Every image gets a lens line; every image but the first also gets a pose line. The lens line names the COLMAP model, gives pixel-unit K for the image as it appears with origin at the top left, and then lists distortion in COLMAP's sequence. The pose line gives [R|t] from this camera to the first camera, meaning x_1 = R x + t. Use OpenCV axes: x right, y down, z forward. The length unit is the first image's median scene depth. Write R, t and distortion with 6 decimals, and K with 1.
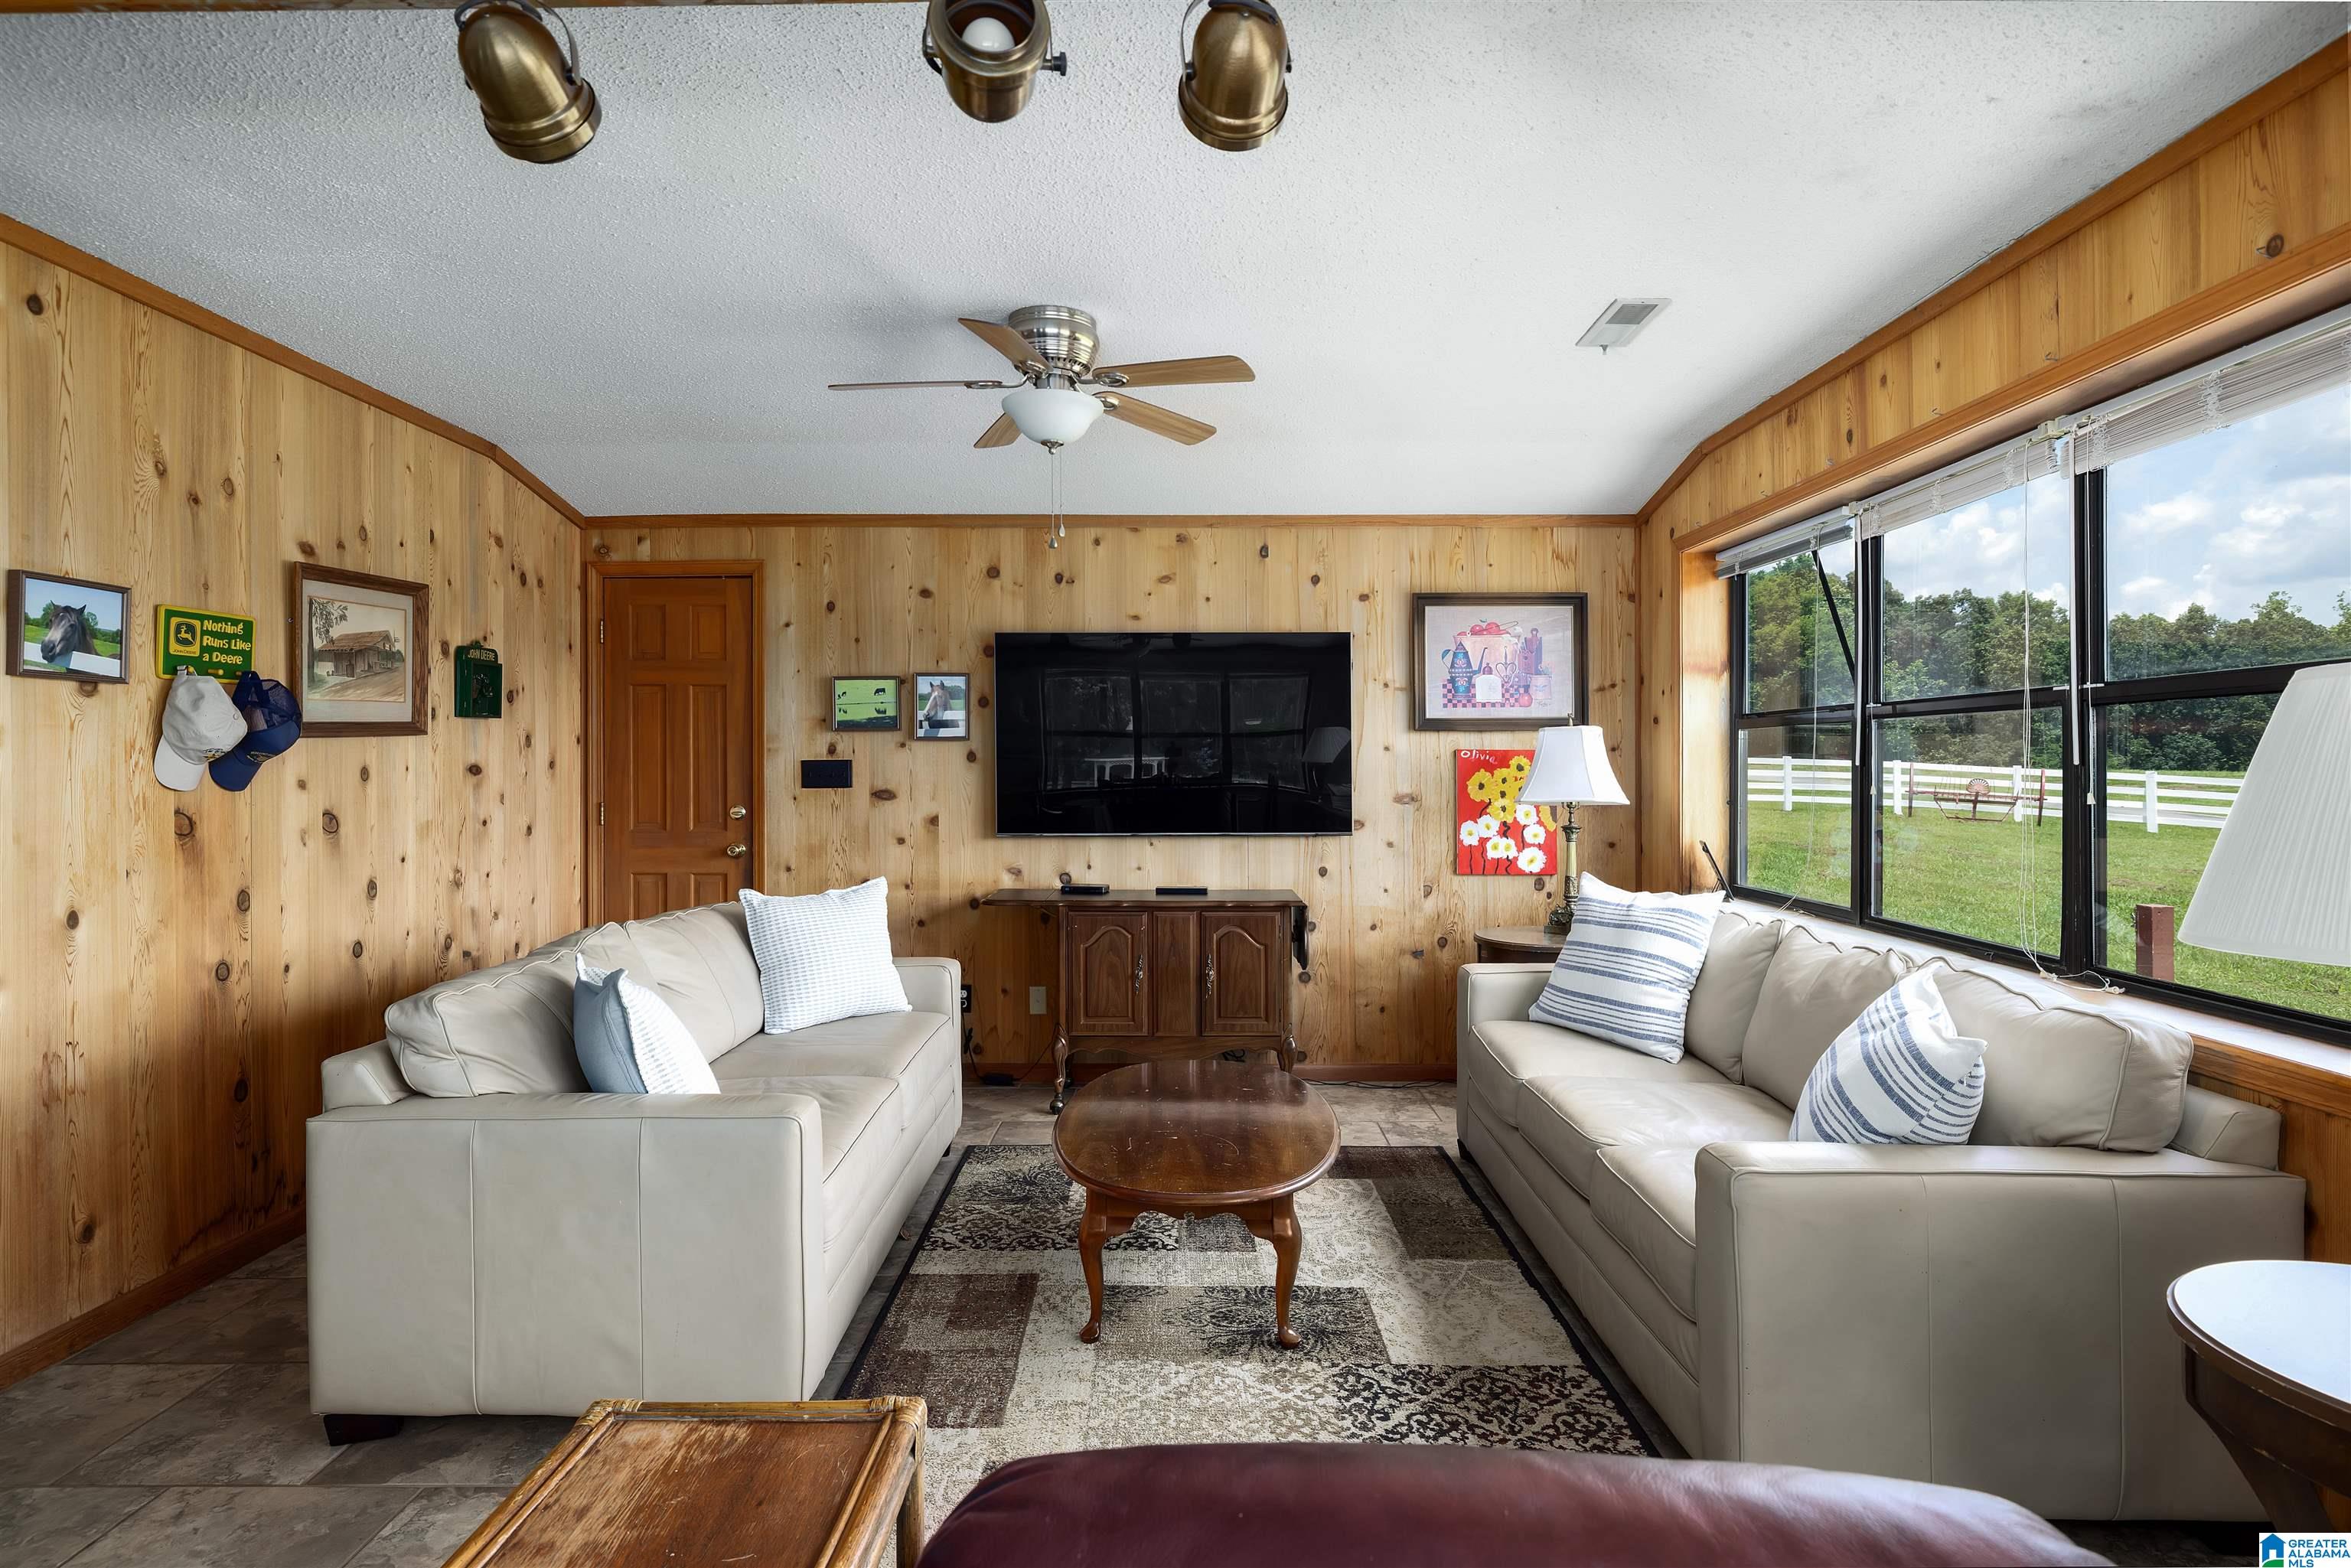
lens RADIAL K [[1234.8, 0, 1183.5], [0, 1234.8, 758.3], [0, 0, 1]] dist [-0.000372, -0.000491]
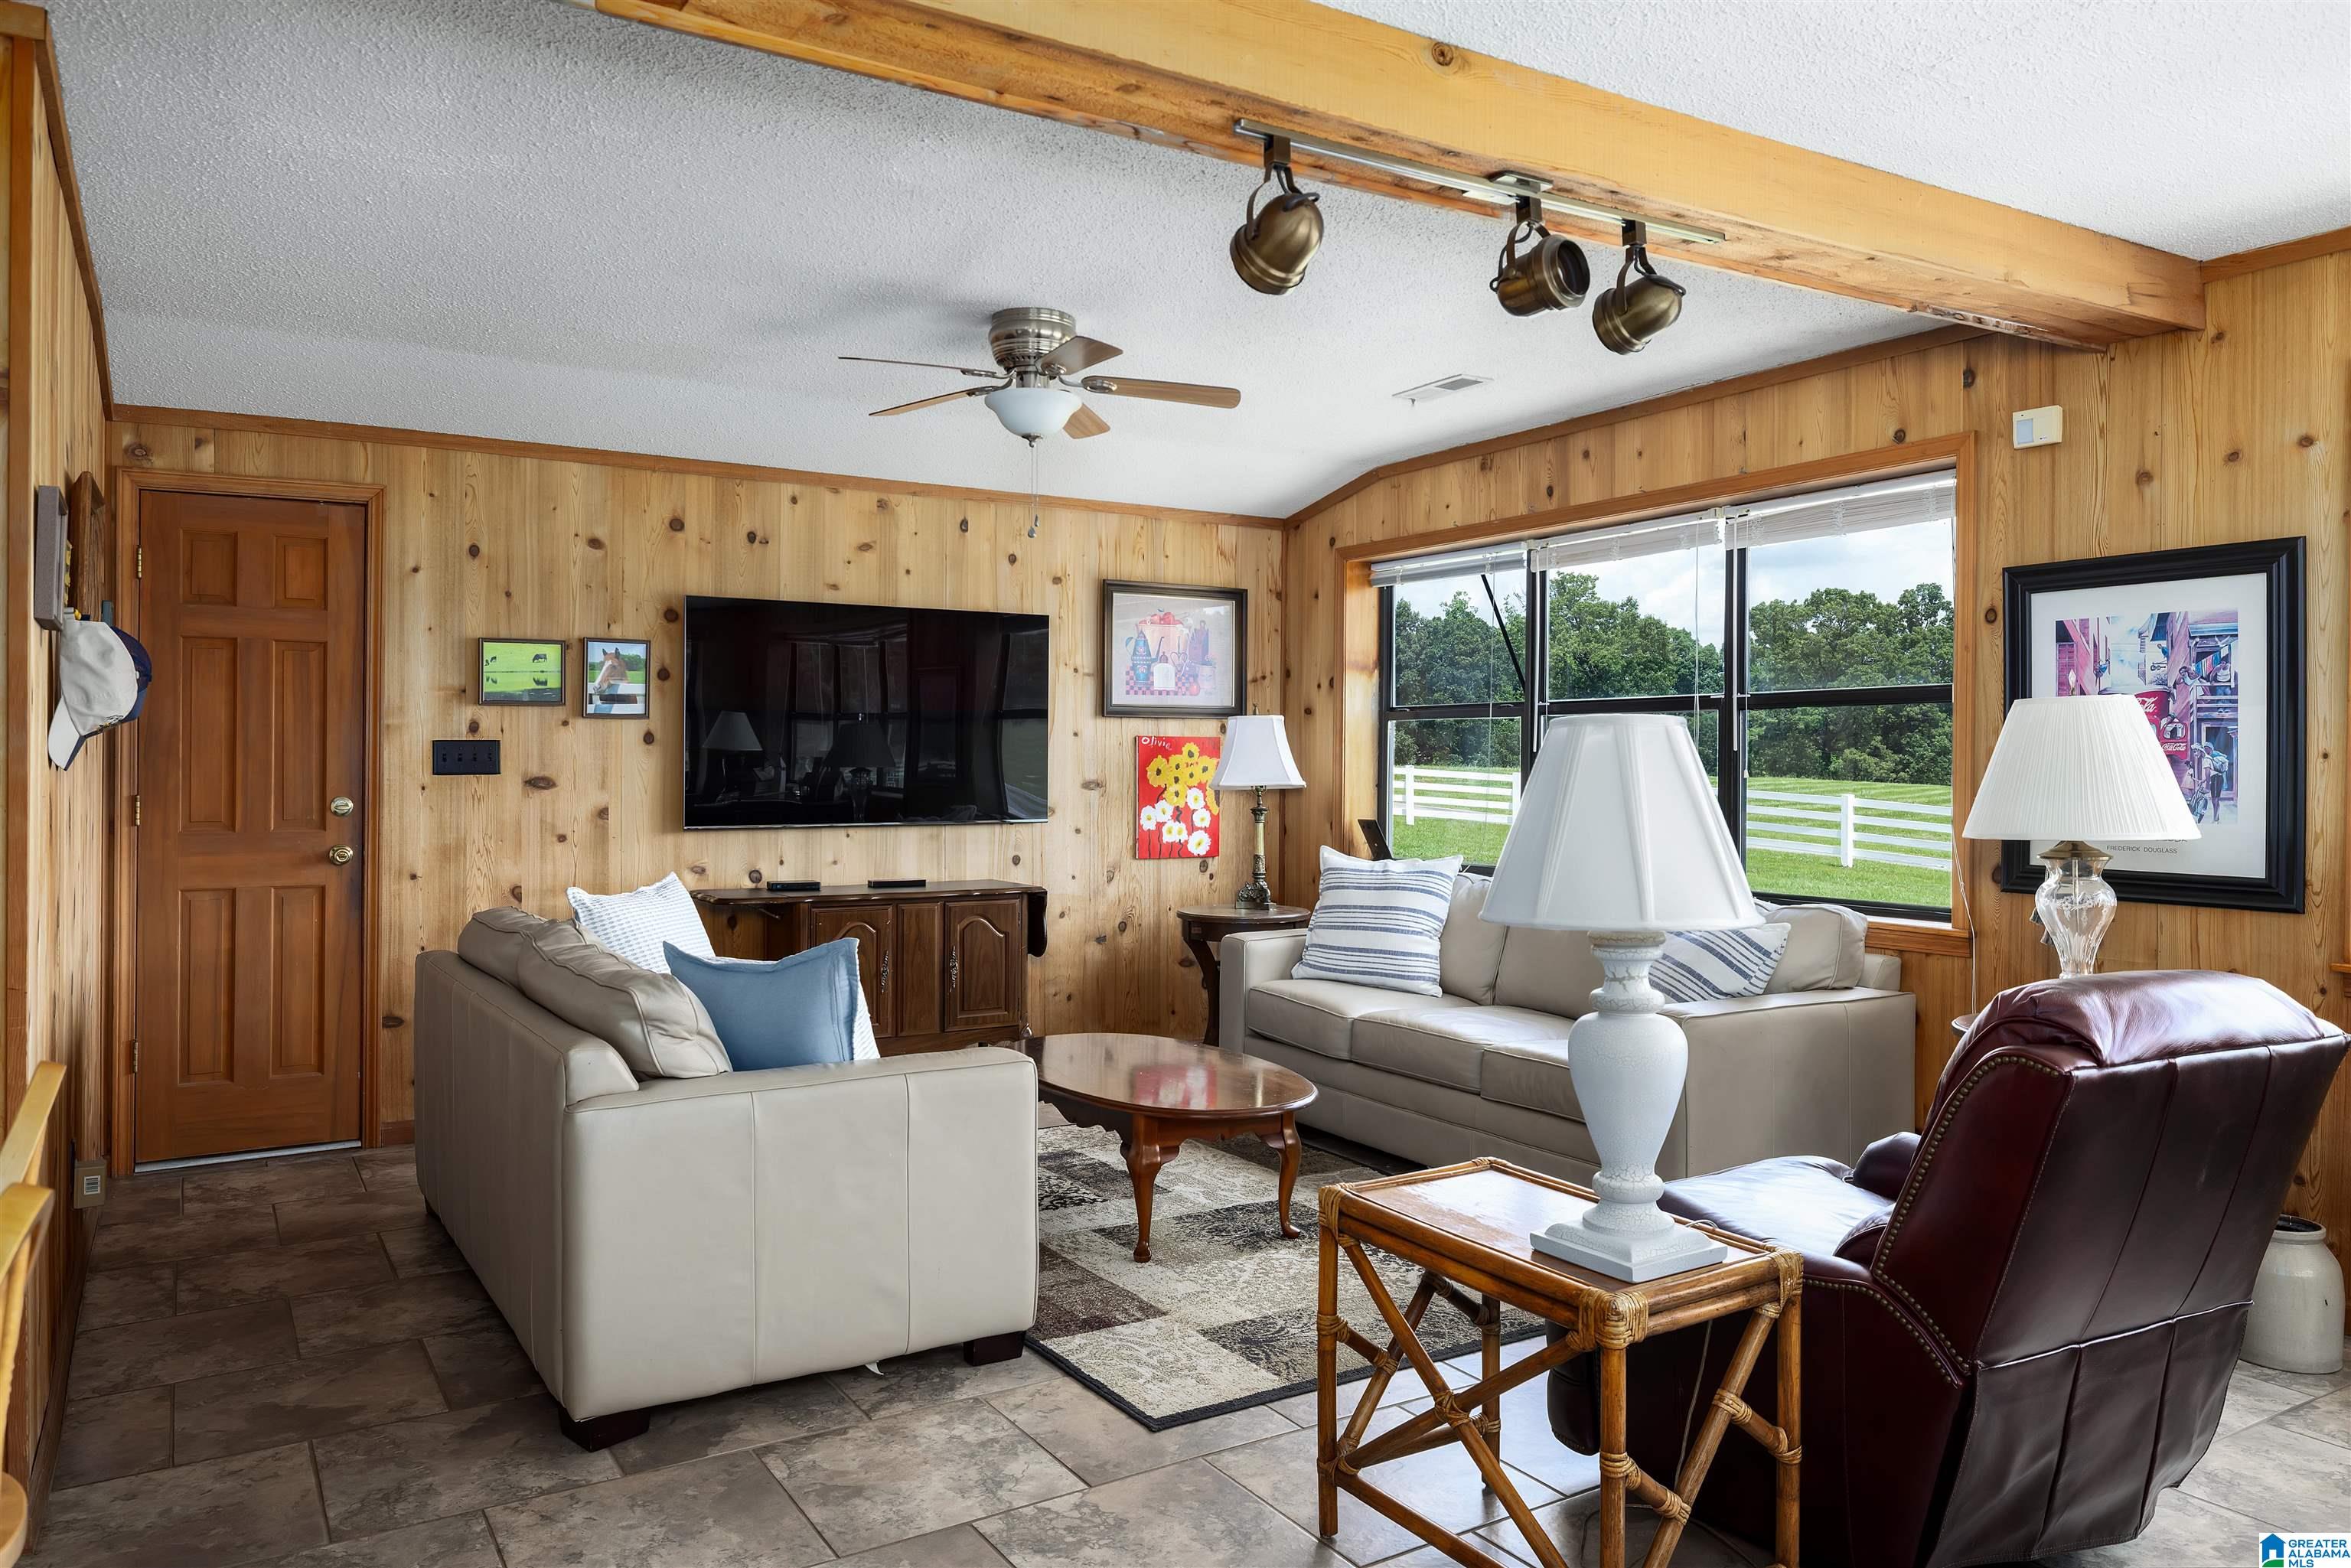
lens RADIAL K [[1589.9, 0, 1168.0], [0, 1589.9, 759.0], [0, 0, 1]] dist [0.000428, 0.001075]
pose [[0.852608, 0.003490, 0.522539, -0.442225], [-0.006508, 0.999971, 0.003941, 0.006593], [-0.522510, -0.006761, 0.852606, -0.127978]]
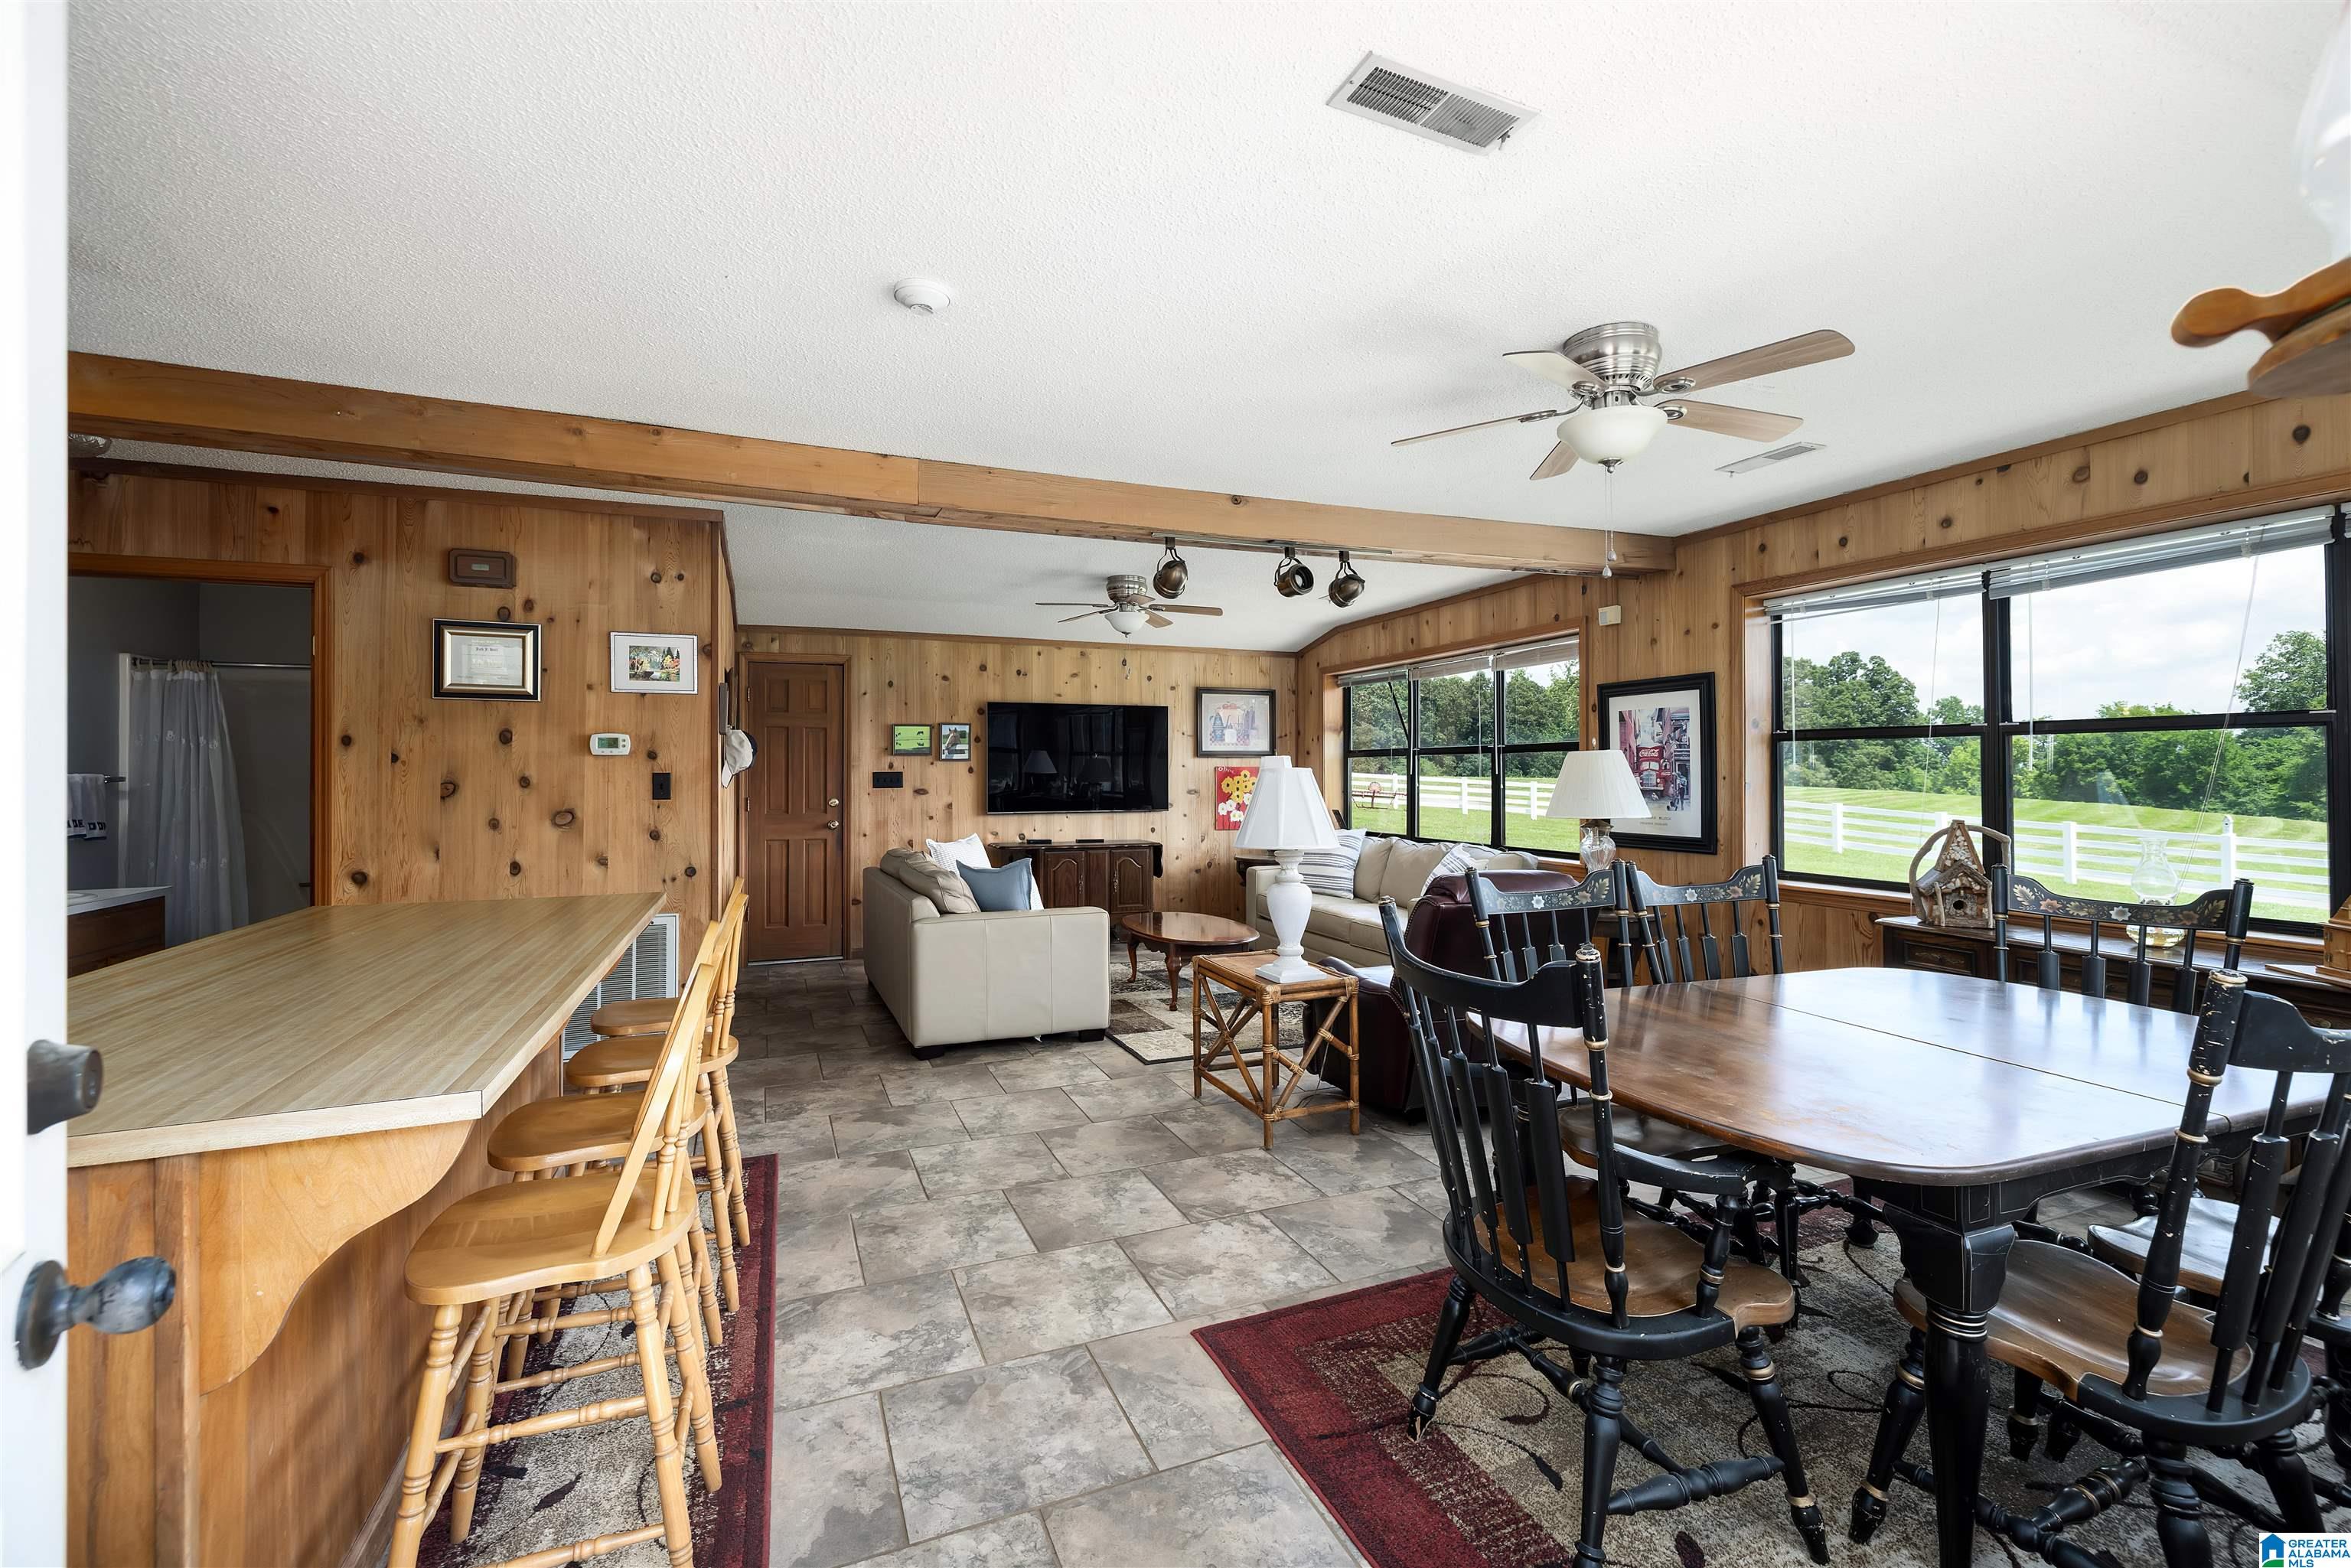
lens RADIAL K [[987.9, 0, 1171.6], [0, 987.9, 774.5], [0, 0, 1]] dist [-0.002467, -0.000312]
pose [[0.924915, -0.001151, 0.380173, -0.448850], [-0.001010, 0.999984, 0.005483, -0.003158], [-0.380173, -0.005455, 0.924899, -0.439129]]
